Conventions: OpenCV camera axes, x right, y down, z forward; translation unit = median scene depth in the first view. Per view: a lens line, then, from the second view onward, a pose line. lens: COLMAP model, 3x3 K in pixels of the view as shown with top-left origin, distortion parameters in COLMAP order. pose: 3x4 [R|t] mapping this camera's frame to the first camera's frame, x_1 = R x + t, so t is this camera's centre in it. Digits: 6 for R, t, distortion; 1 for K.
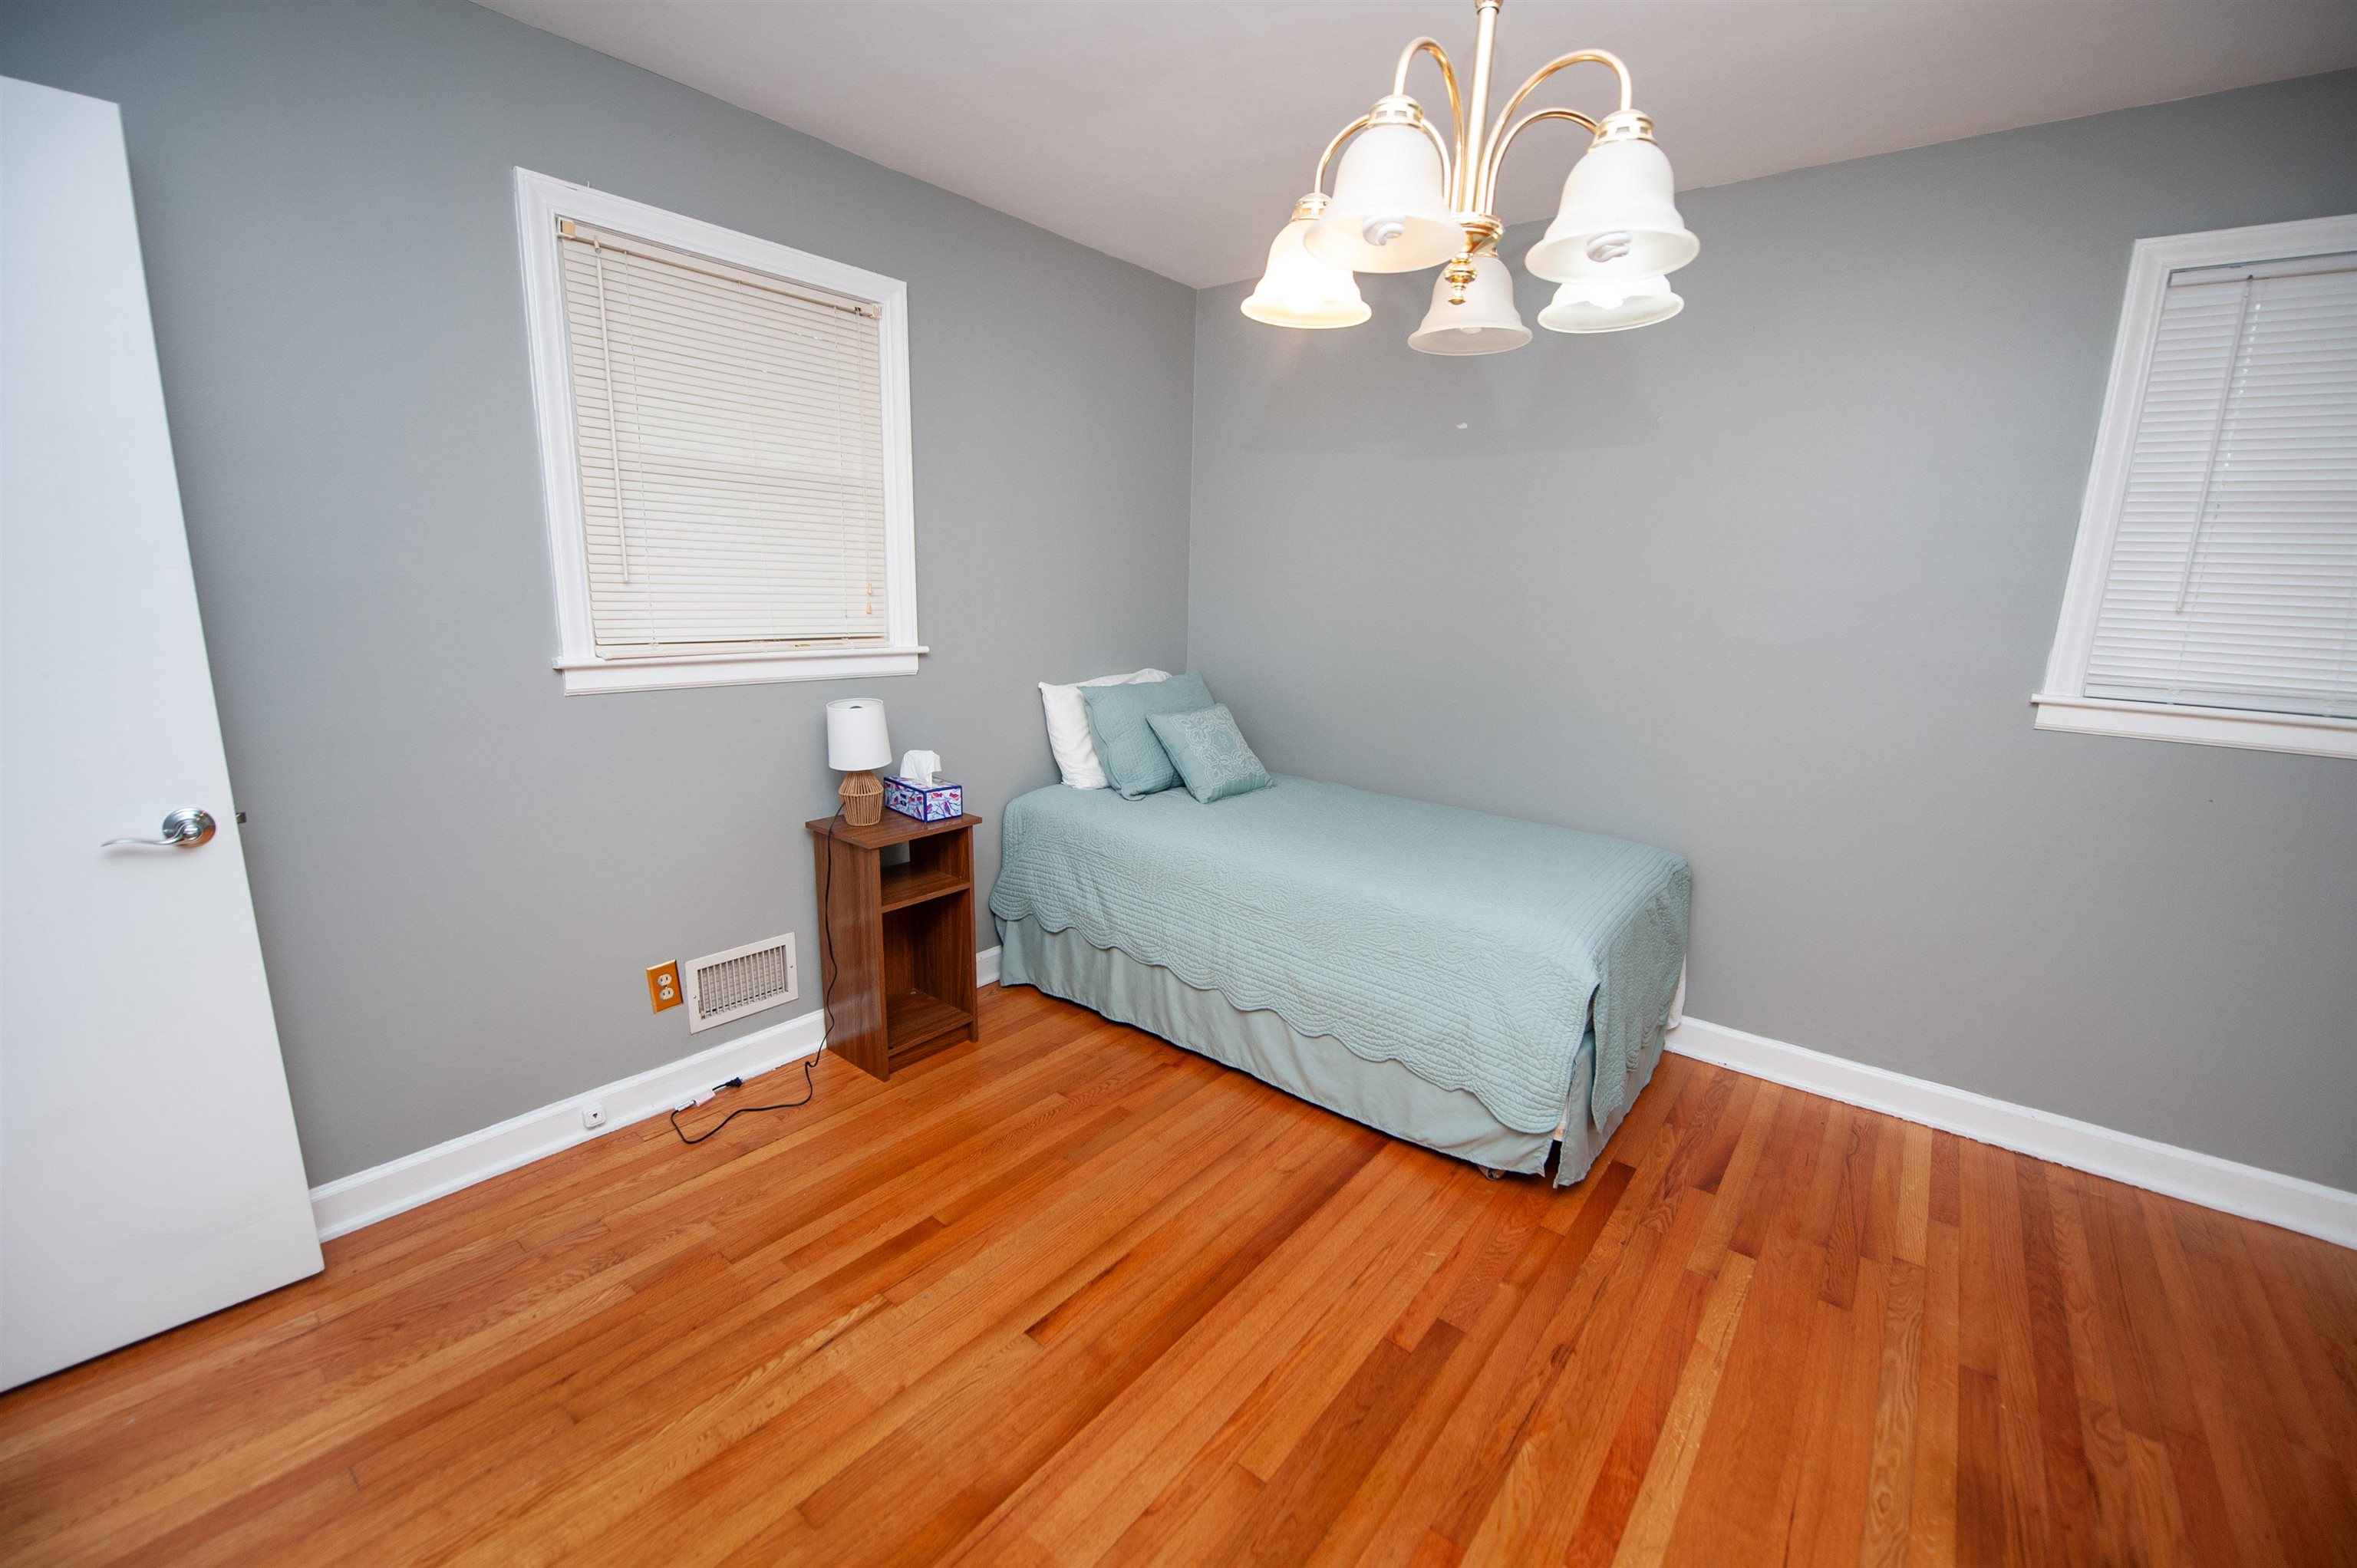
lens RADIAL K [[946.4, 0, 1183.7], [0, 946.4, 789.8], [0, 0, 1]] dist [-0.018335, -0.004647]
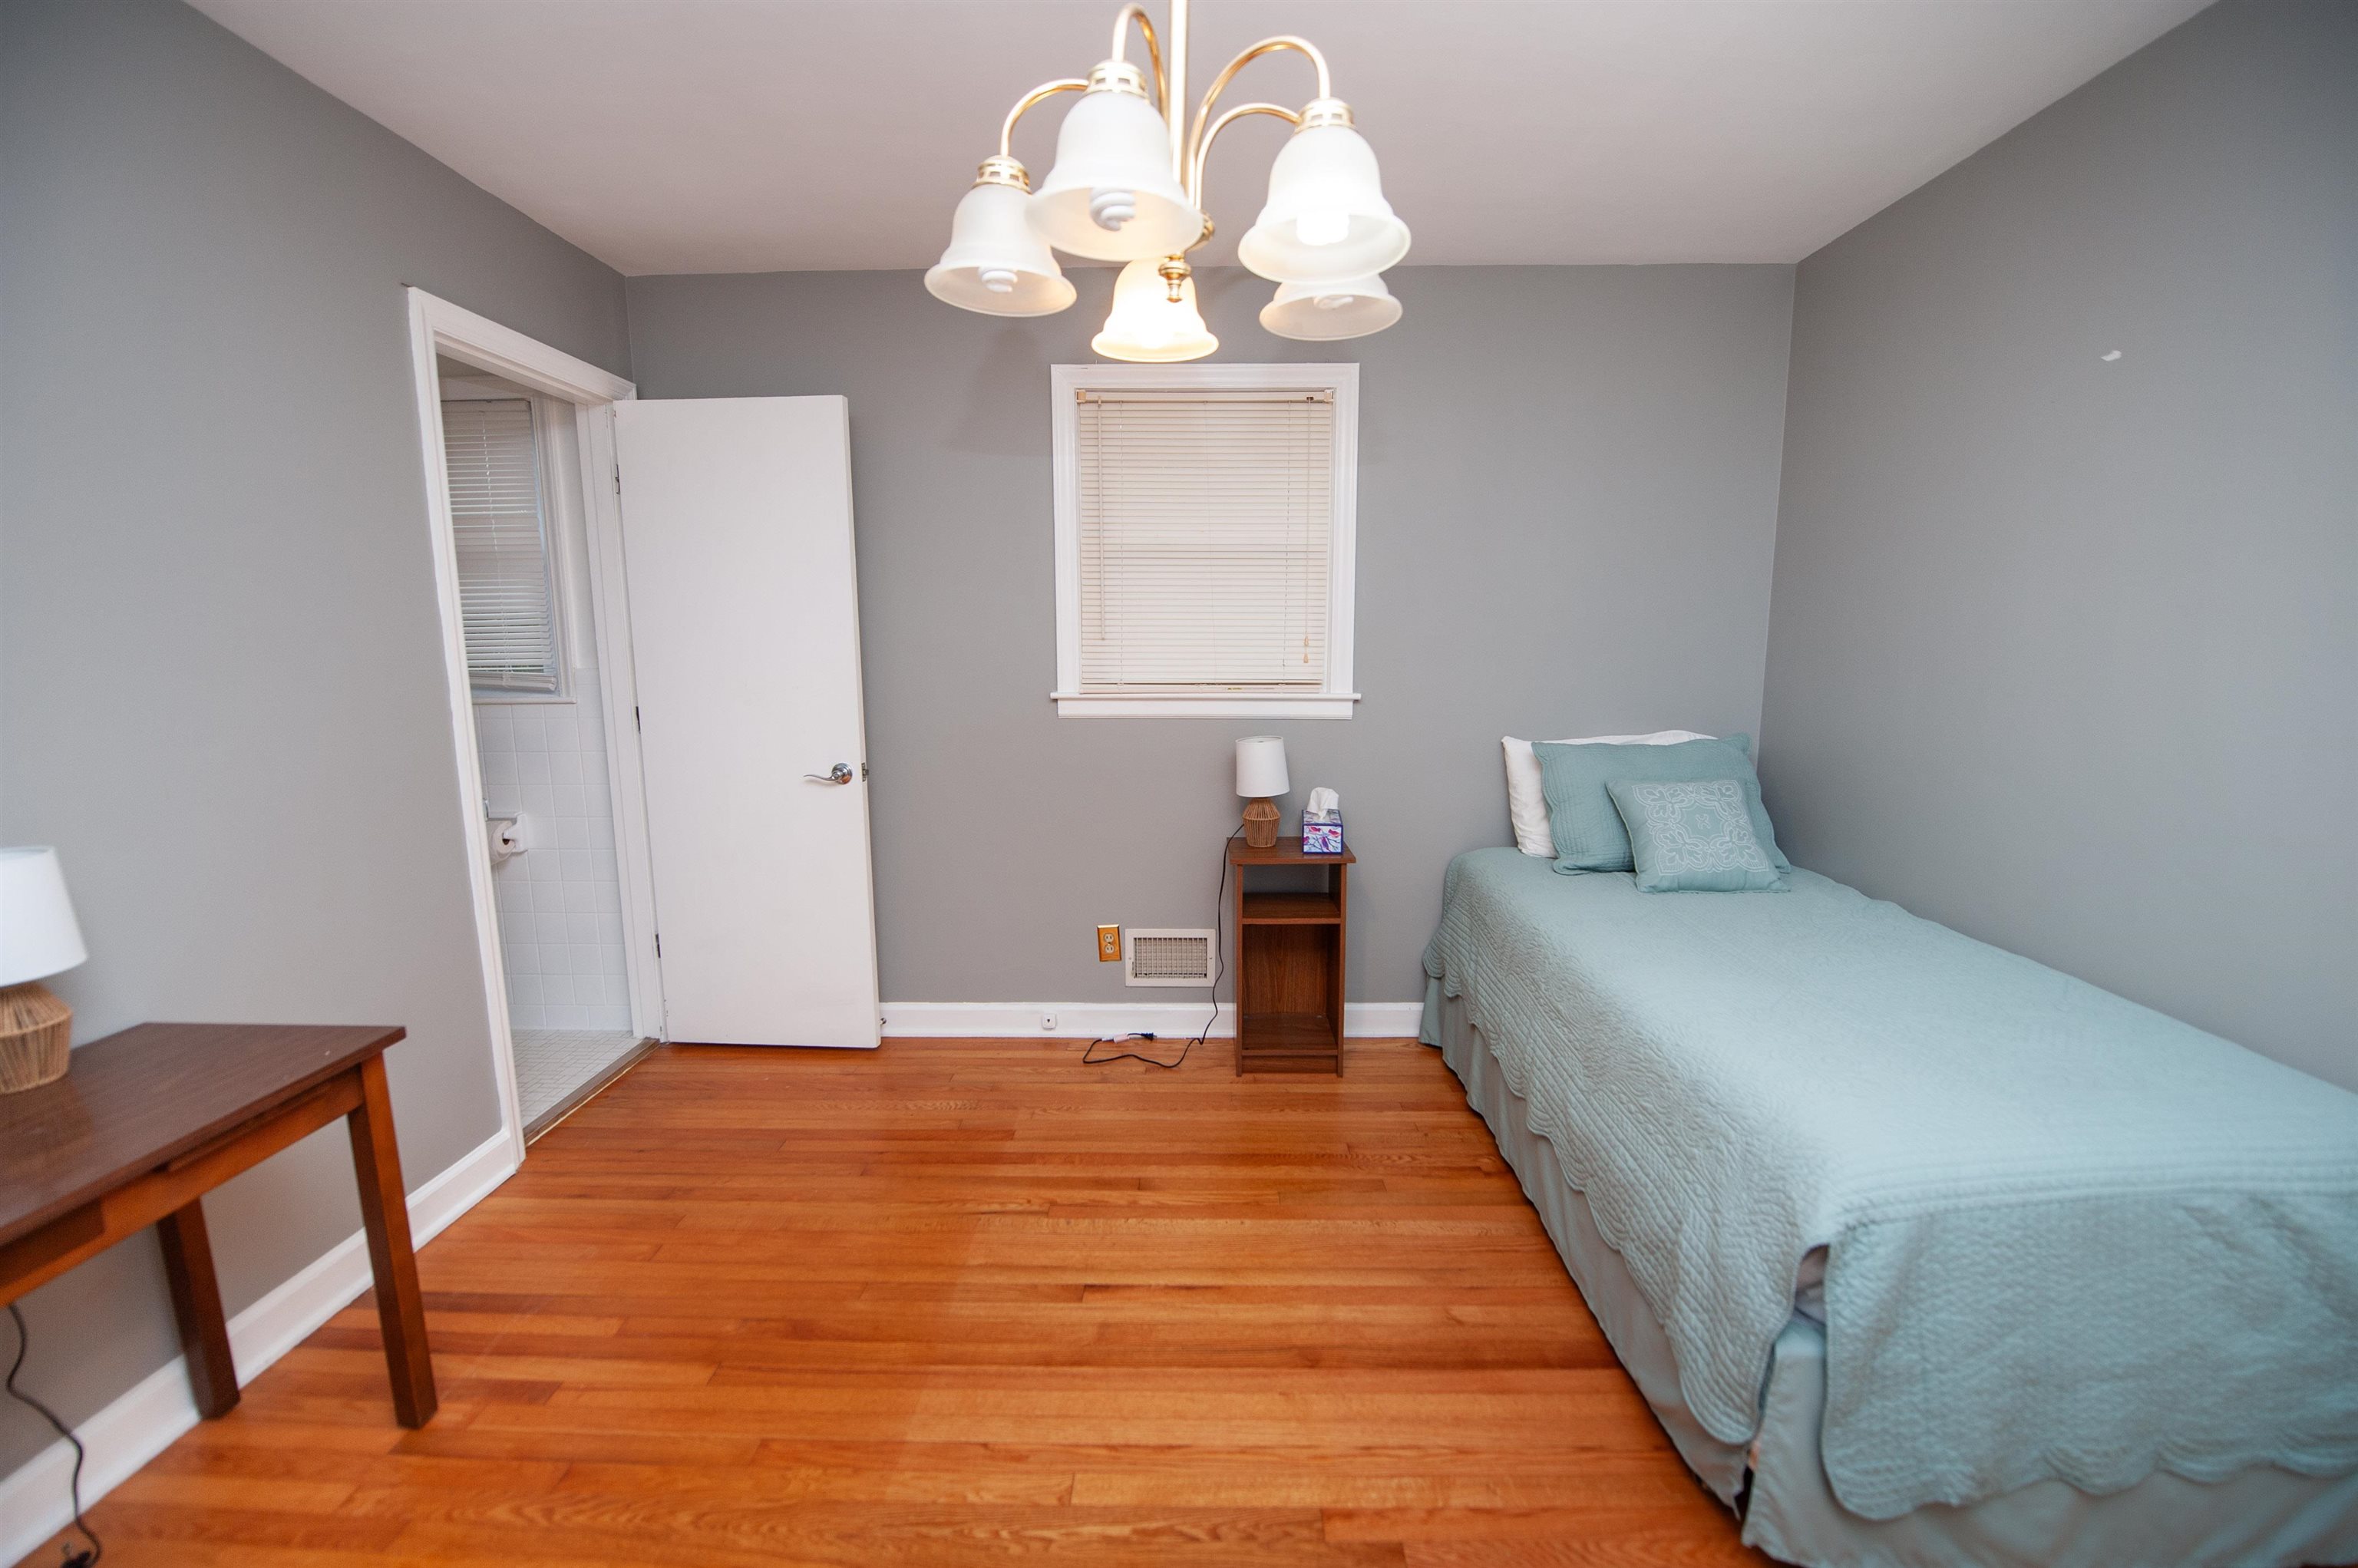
lens RADIAL K [[946.8, 0, 1184.2], [0, 946.8, 789.8], [0, 0, 1]] dist [-0.018335, -0.004647]
pose [[0.613555, 0.090715, -0.784424, 0.515549], [-0.149073, 0.988824, -0.002248, -0.014952], [0.775453, 0.118316, 0.620221, 0.229250]]
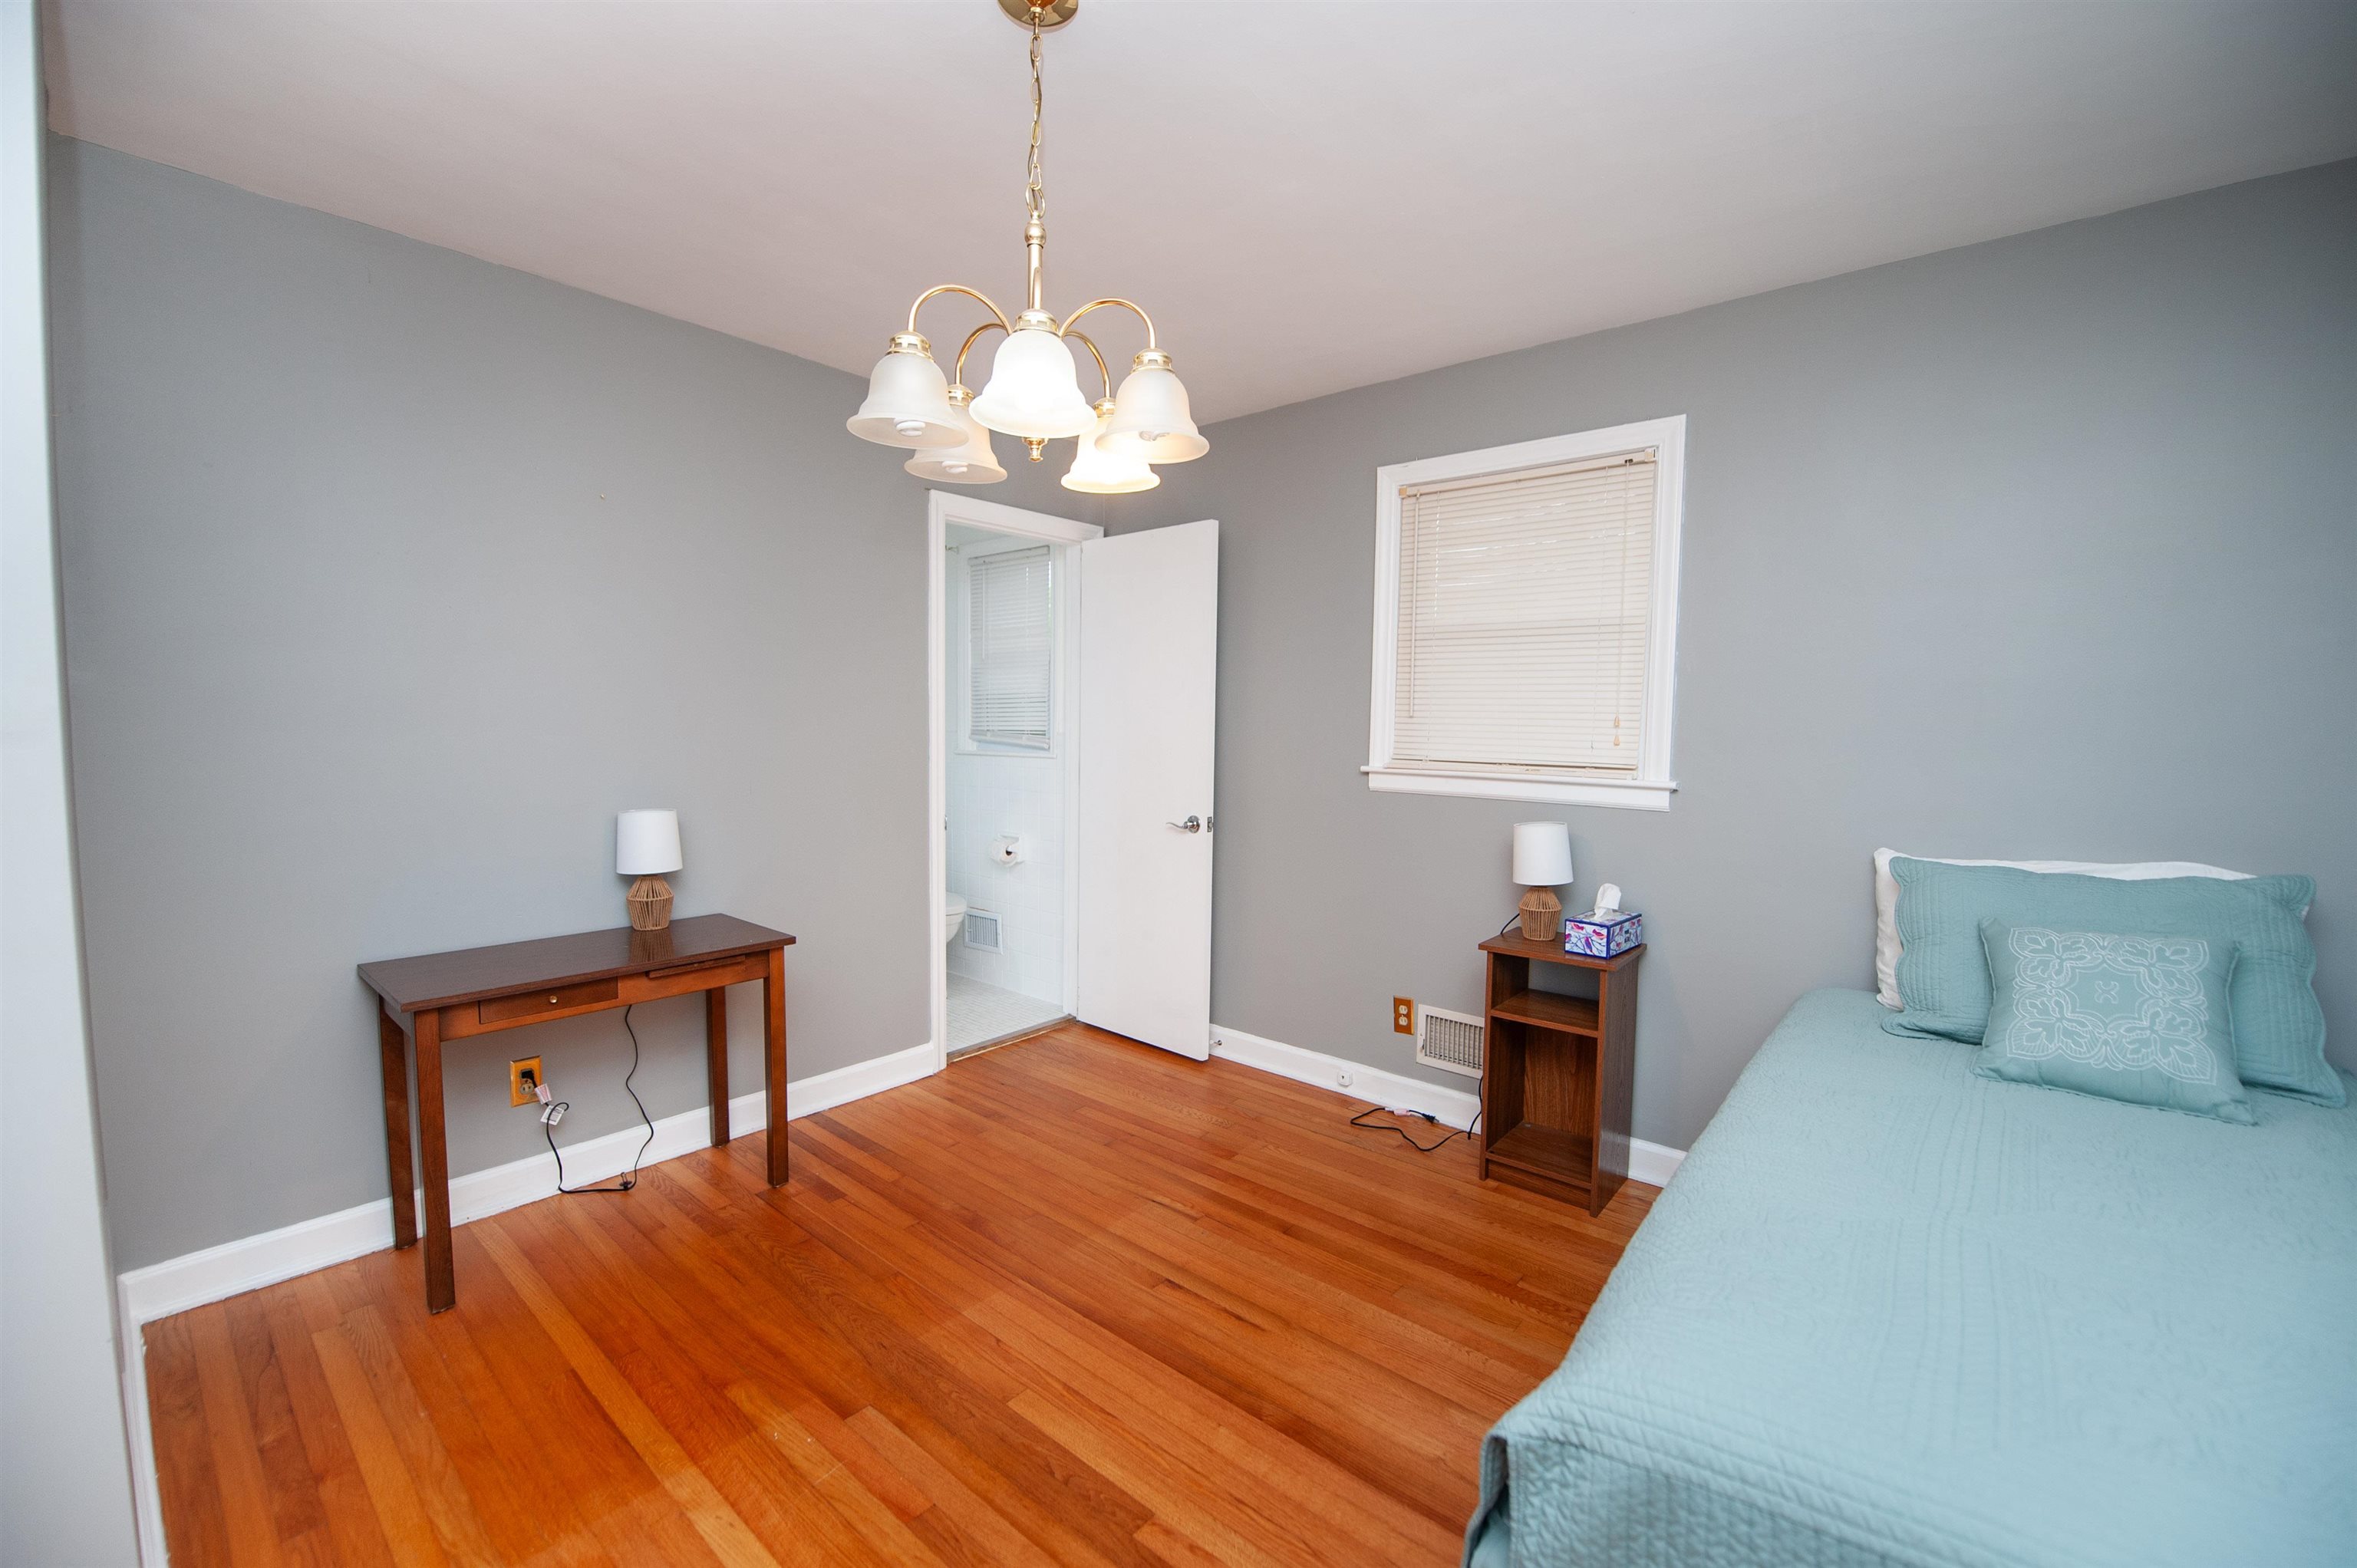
lens RADIAL K [[946.4, 0, 1183.7], [0, 946.4, 789.8], [0, 0, 1]] dist [-0.018335, -0.004647]
pose [[-0.025589, 0.042472, -0.998770, 0.753224], [-0.228708, 0.972350, 0.047208, -0.089647], [0.973159, 0.229634, -0.015168, 0.627391]]
